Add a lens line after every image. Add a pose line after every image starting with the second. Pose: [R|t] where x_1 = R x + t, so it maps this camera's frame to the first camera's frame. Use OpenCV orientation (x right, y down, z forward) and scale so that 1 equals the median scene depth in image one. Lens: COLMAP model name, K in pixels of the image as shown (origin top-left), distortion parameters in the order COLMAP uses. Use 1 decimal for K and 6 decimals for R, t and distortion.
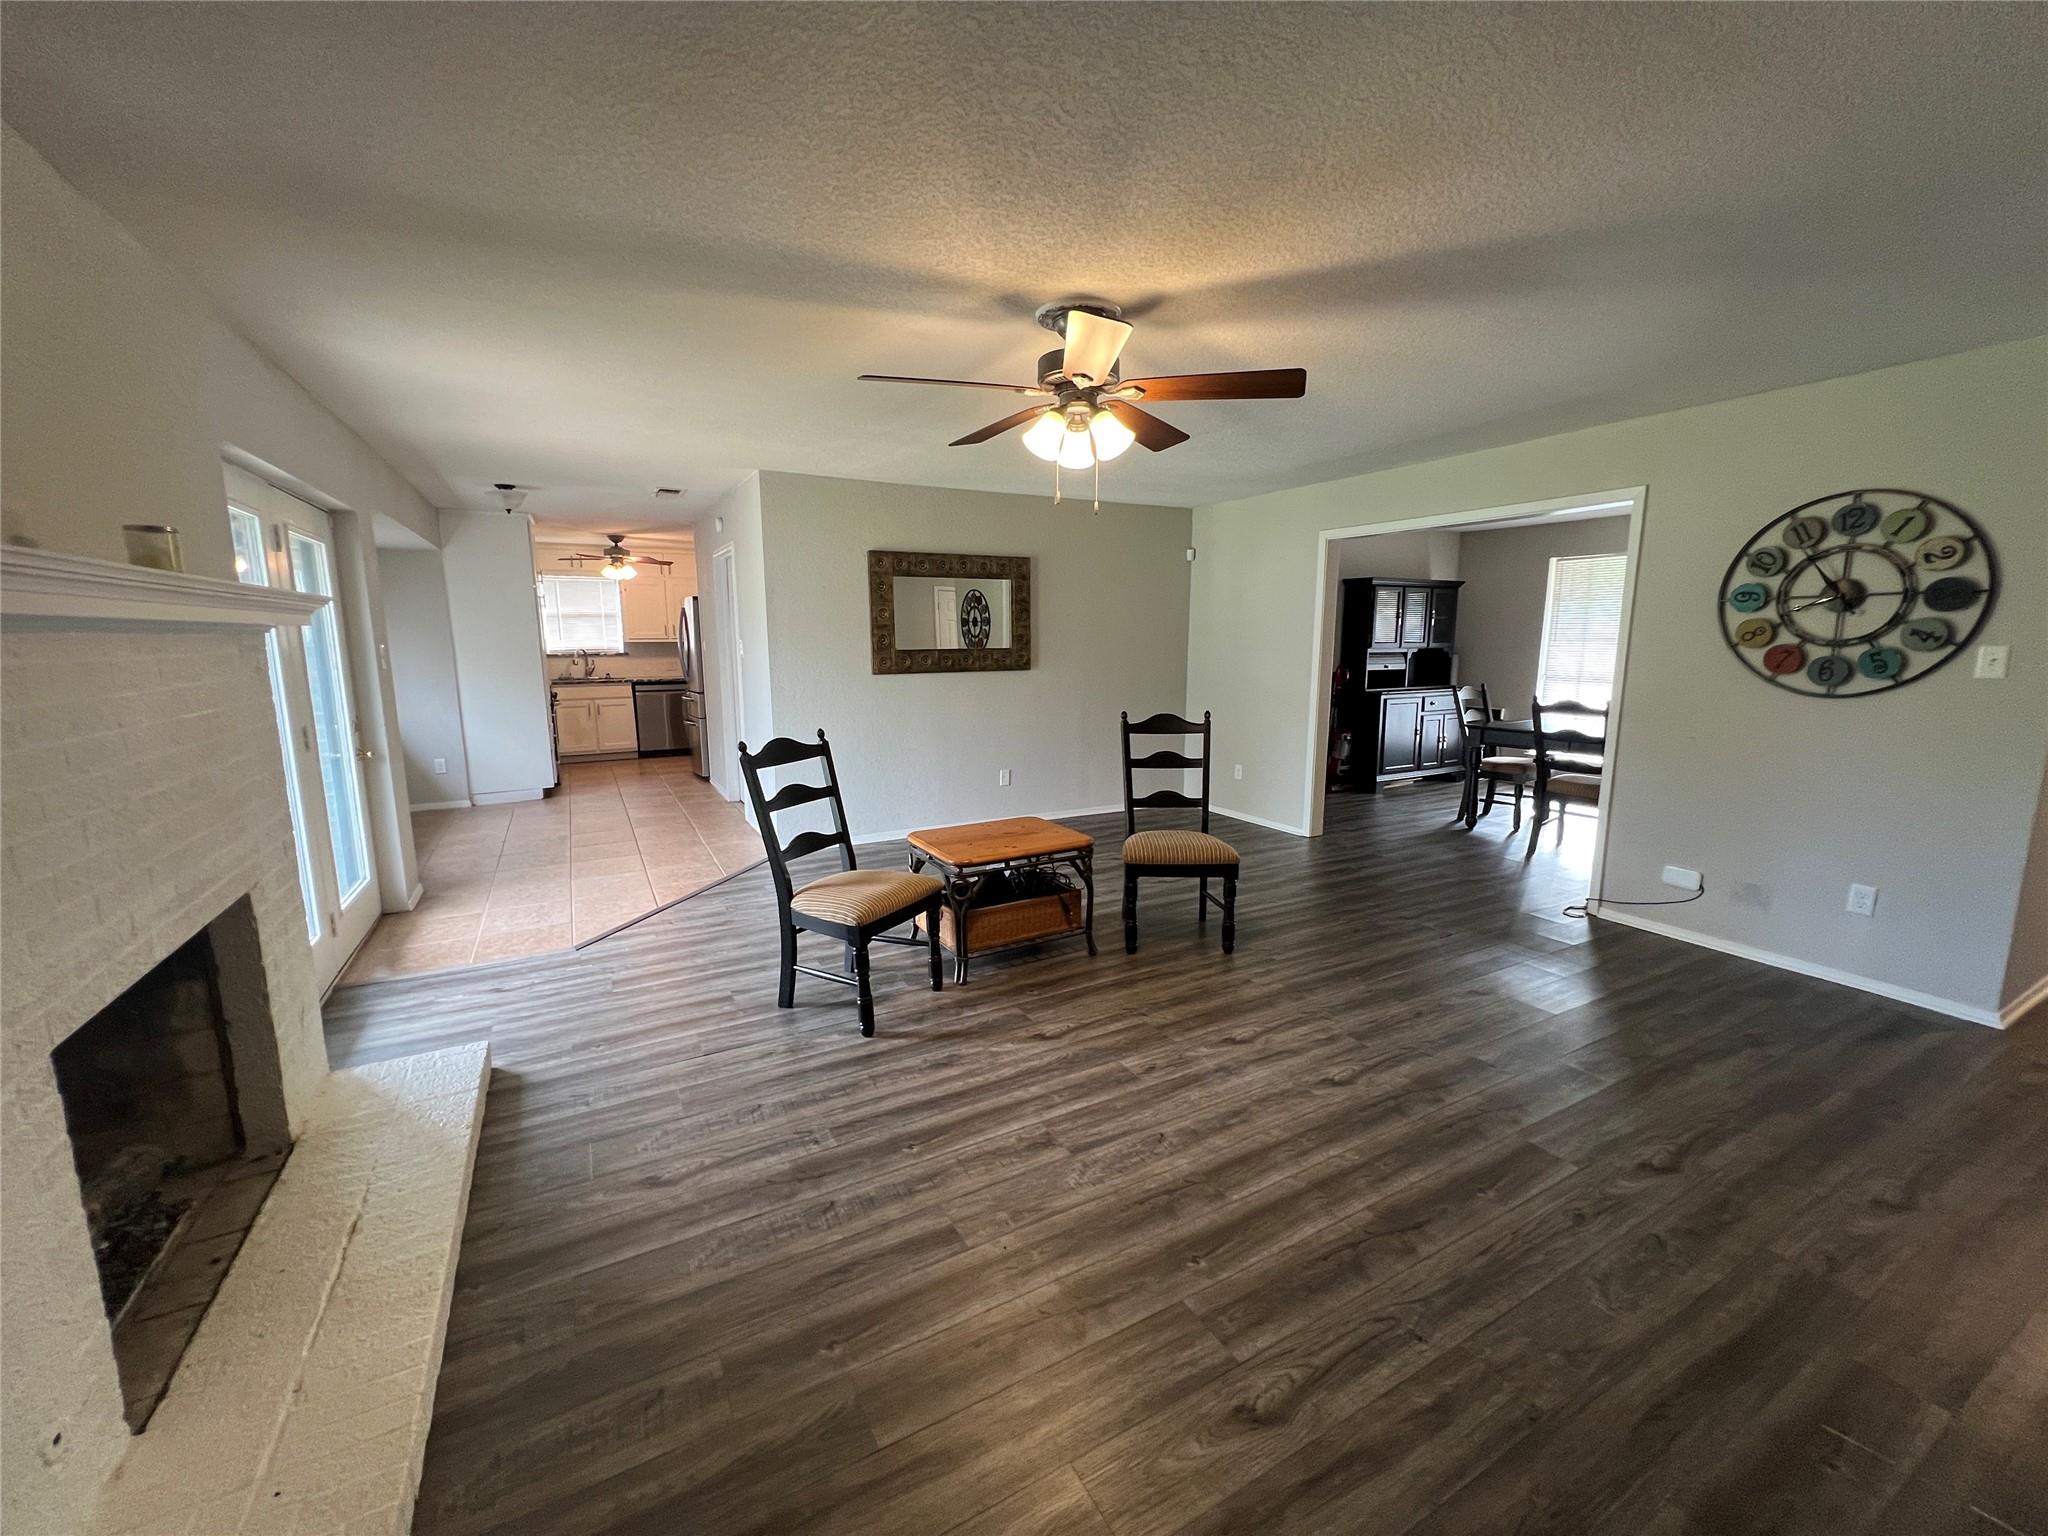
lens RADIAL K [[820.6, 0, 1025.7], [0, 820.6, 762.4], [0, 0, 1]] dist [0.000425, -0.001158]
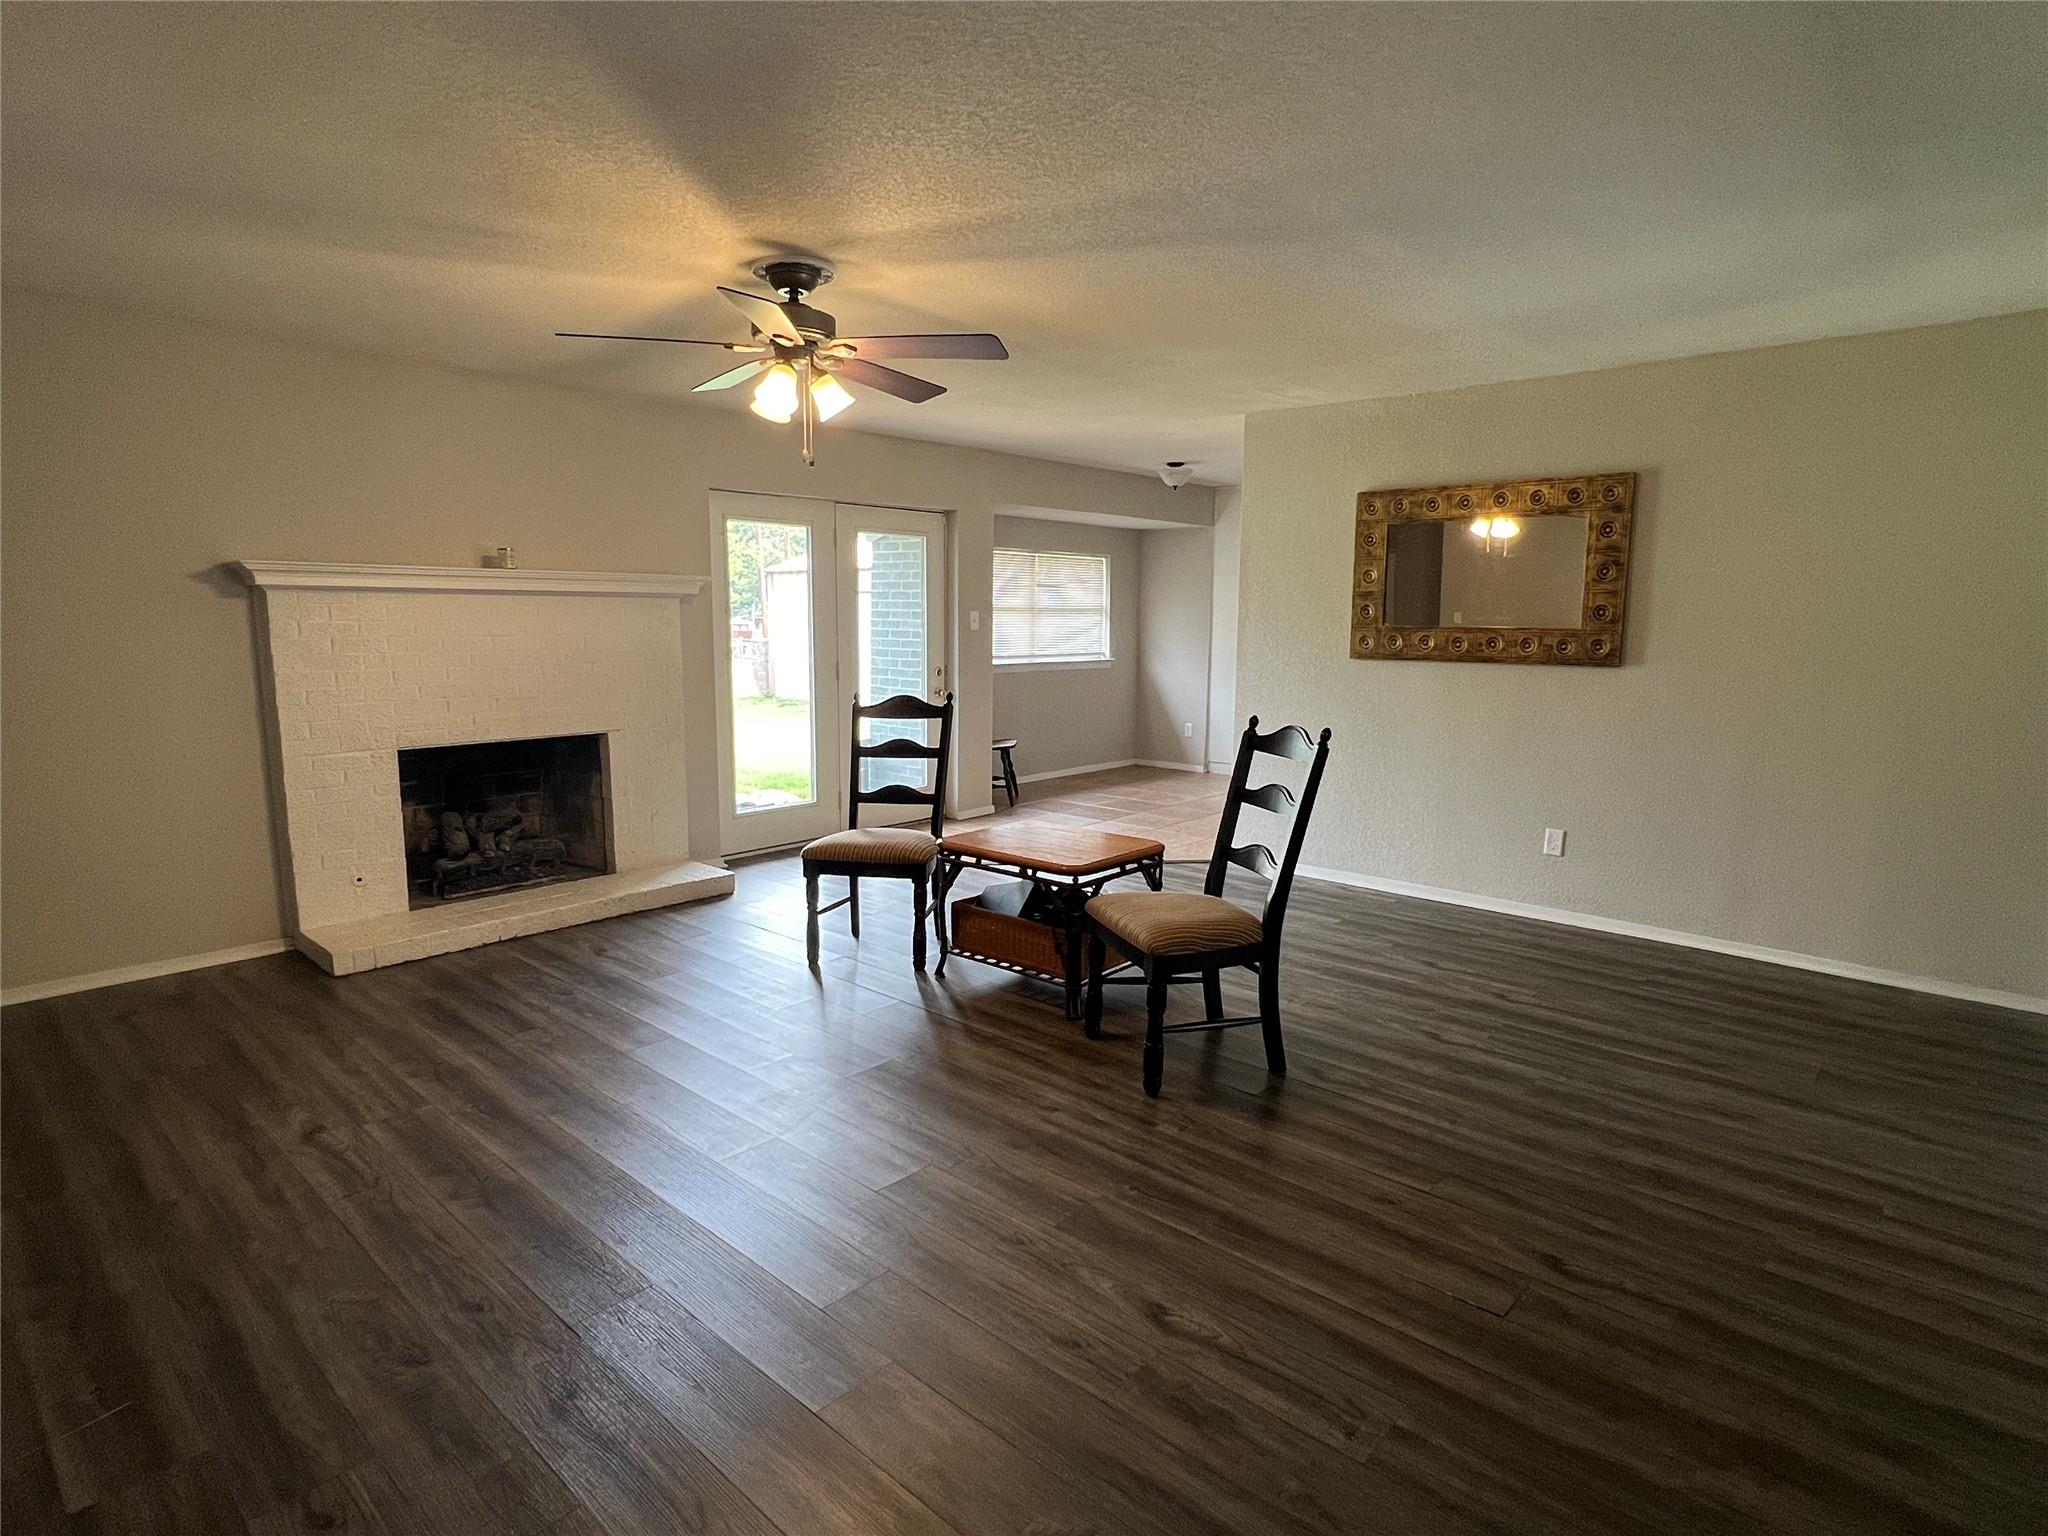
lens RADIAL K [[1084.0, 0, 1022.9], [0, 1084.0, 759.3], [0, 0, 1]] dist [-0.000661, -0.000419]
pose [[0.325454, 0.131126, -0.936422, 0.630147], [-0.154821, 0.984362, 0.084031, -0.051535], [0.932797, 0.117629, 0.340665, 0.382136]]
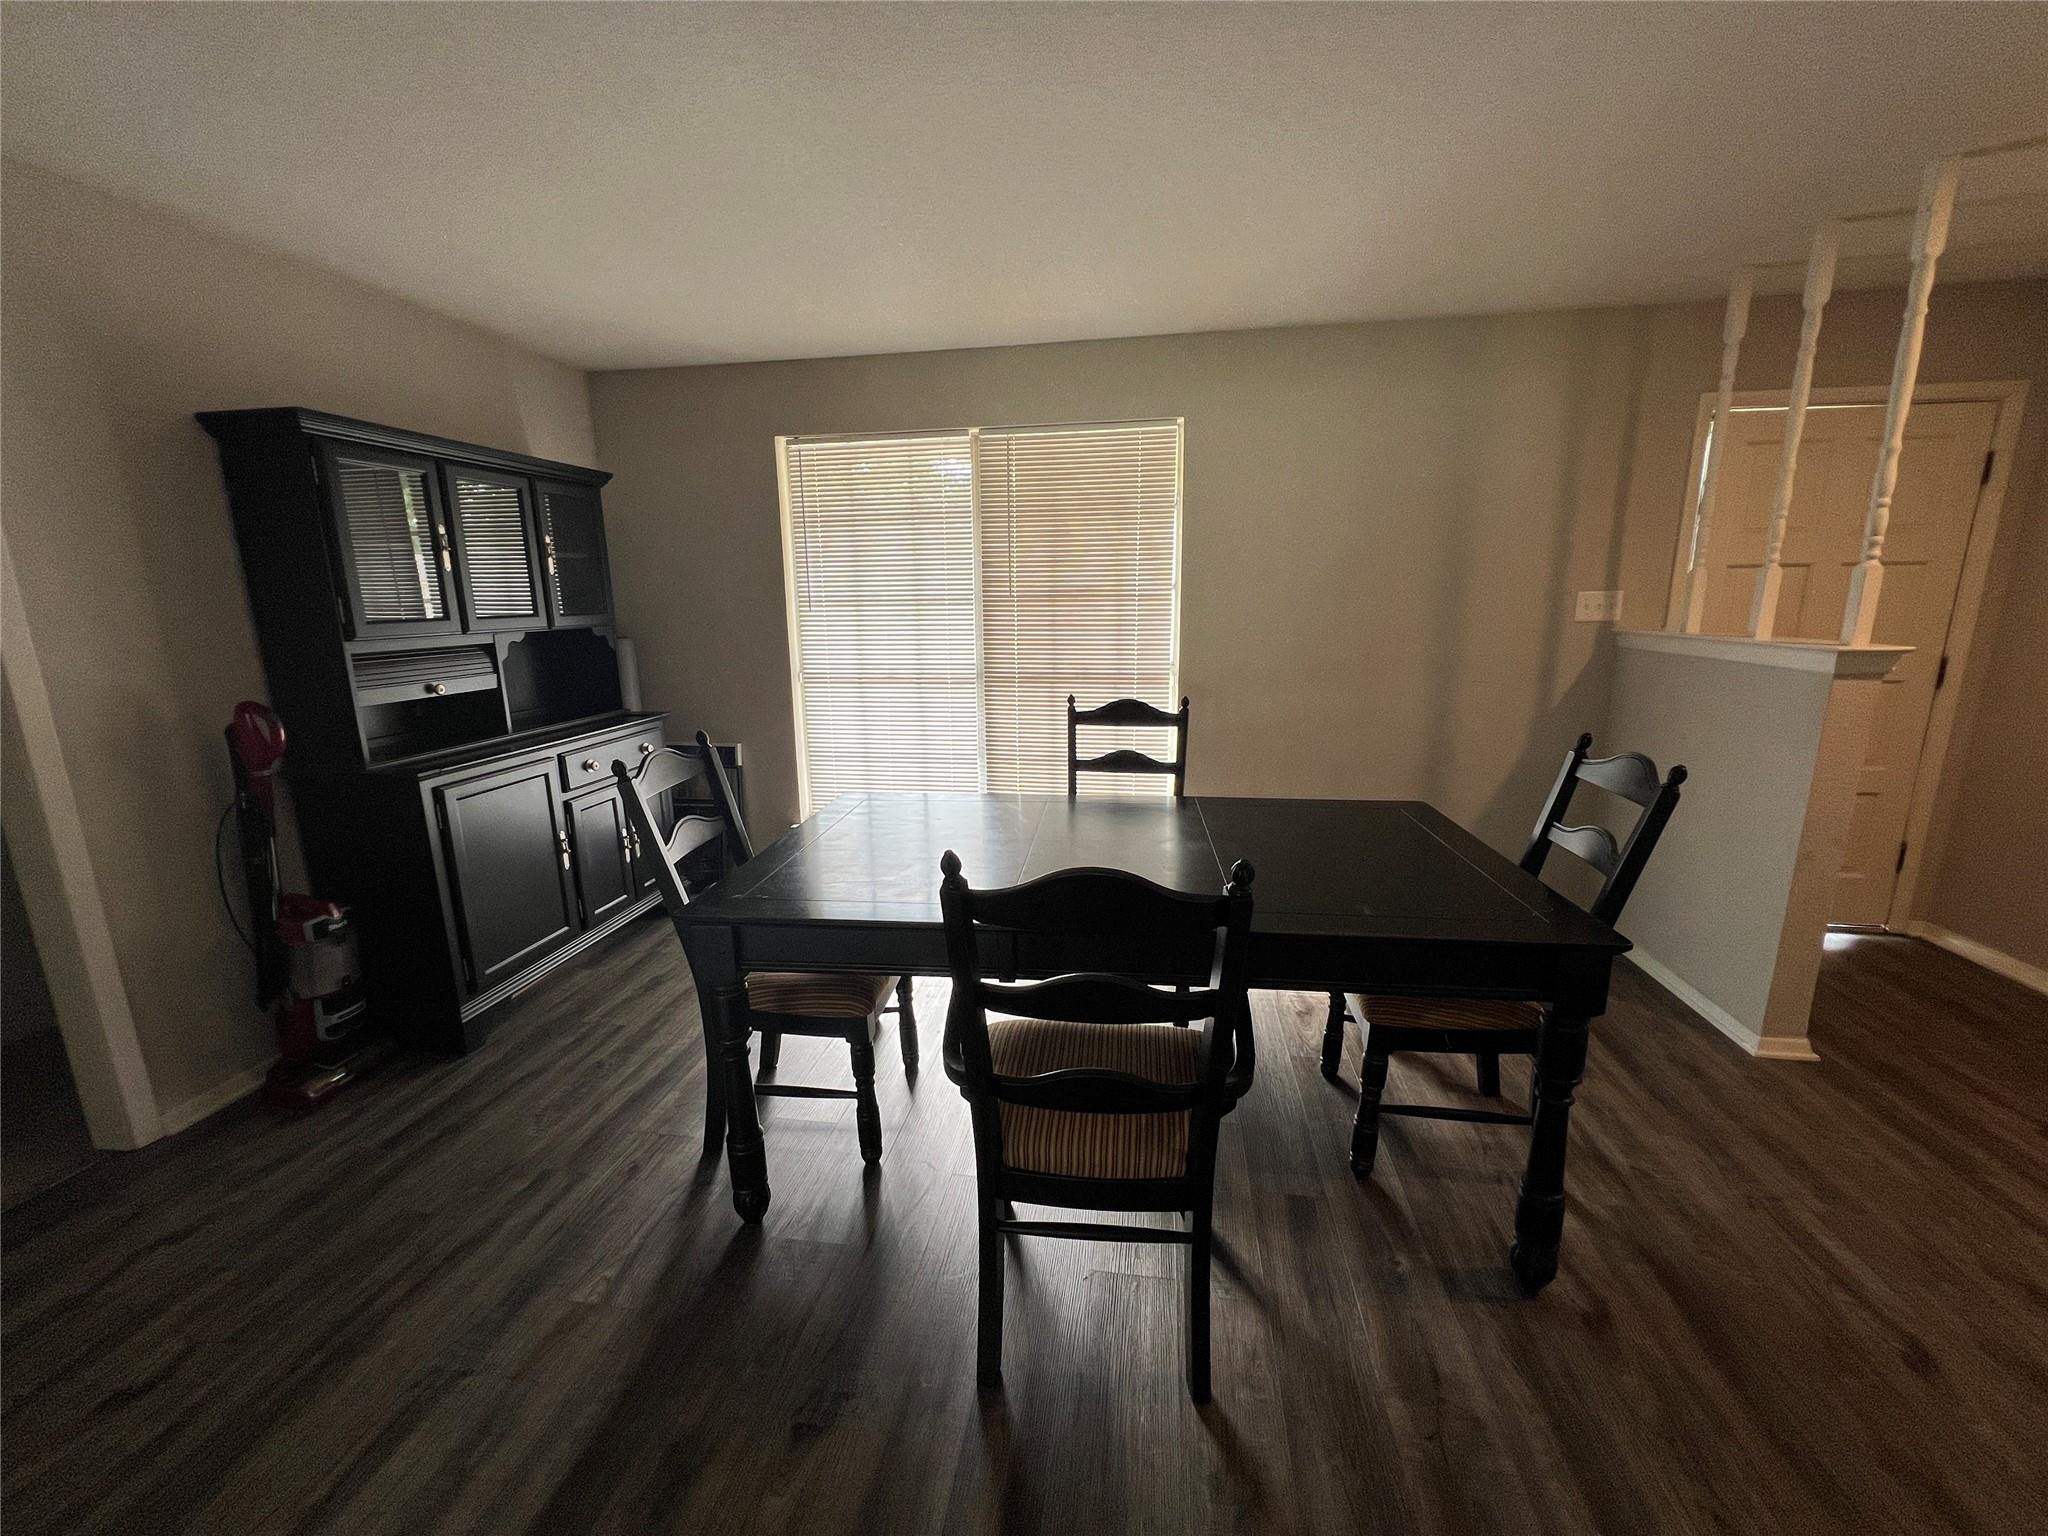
lens RADIAL K [[820.6, 0, 1025.4], [0, 820.6, 763.6], [0, 0, 1]] dist [0.000425, -0.001158]
pose [[0.616576, -0.168753, 0.768997, 0.422841], [0.137344, 0.984836, 0.105996, -0.115807], [-0.775223, 0.040263, 0.630404, 0.766837]]
